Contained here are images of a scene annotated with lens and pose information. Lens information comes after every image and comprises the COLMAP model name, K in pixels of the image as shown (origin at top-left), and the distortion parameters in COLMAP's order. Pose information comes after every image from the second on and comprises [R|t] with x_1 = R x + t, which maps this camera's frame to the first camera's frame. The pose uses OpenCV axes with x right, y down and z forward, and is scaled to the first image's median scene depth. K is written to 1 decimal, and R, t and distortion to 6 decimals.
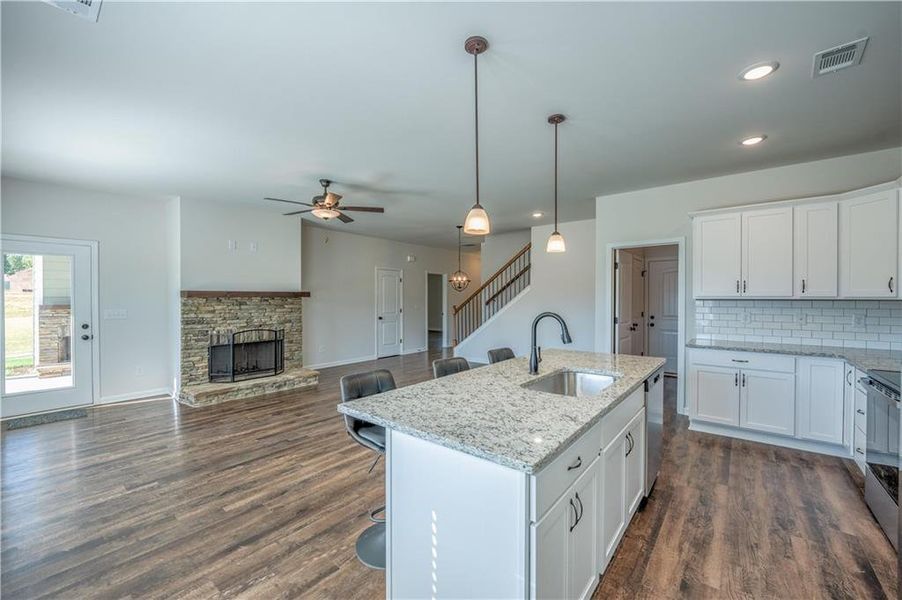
lens RADIAL K [[365.9, 0, 446.9], [0, 365.9, 301.0], [0, 0, 1]] dist [-0.007984, -0.000175]
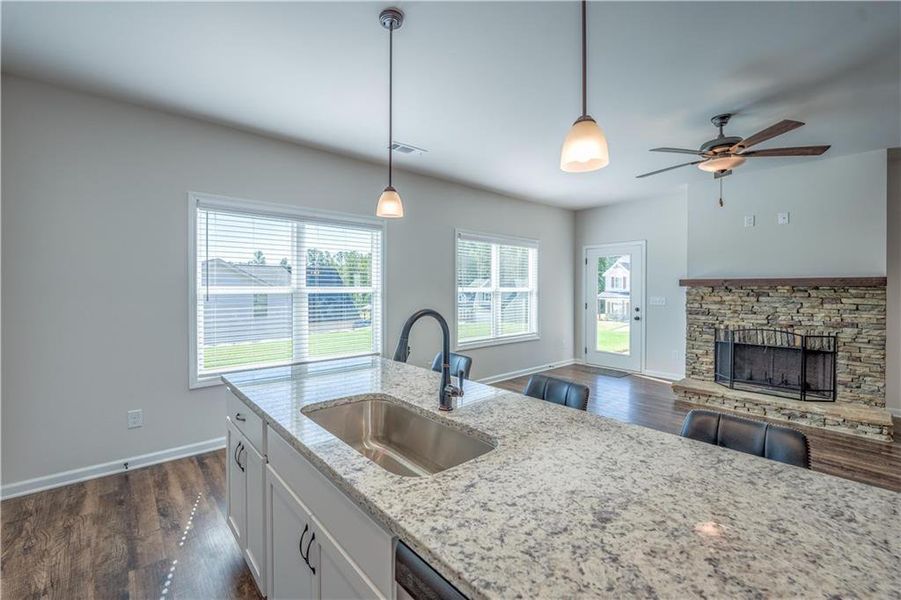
lens RADIAL K [[382.2, 0, 429.6], [0, 382.2, 288.5], [0, 0, 1]] dist [-0.010866, 0.000199]
pose [[-0.187906, 0.007717, -0.982157, 0.408430], [-0.010405, 0.999897, 0.009847, -0.006893], [0.982132, 0.012069, -0.187807, 0.508624]]
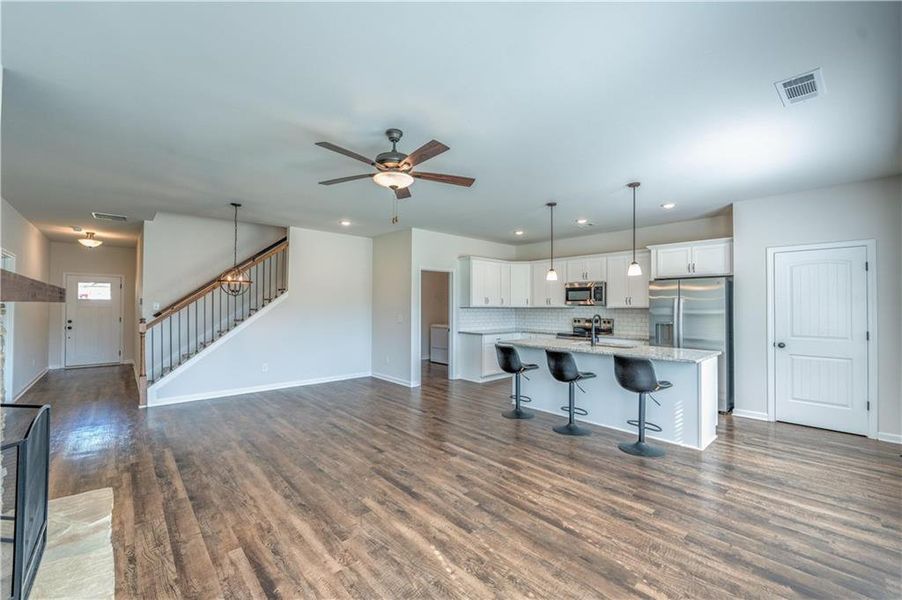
lens RADIAL K [[365.9, 0, 446.9], [0, 365.9, 301.0], [0, 0, 1]] dist [-0.007984, -0.000175]
pose [[0.154523, 0.015170, 0.987873, -0.837172], [0.003289, 0.999869, -0.015868, -0.007078], [-0.987984, 0.005701, 0.154452, 0.682662]]
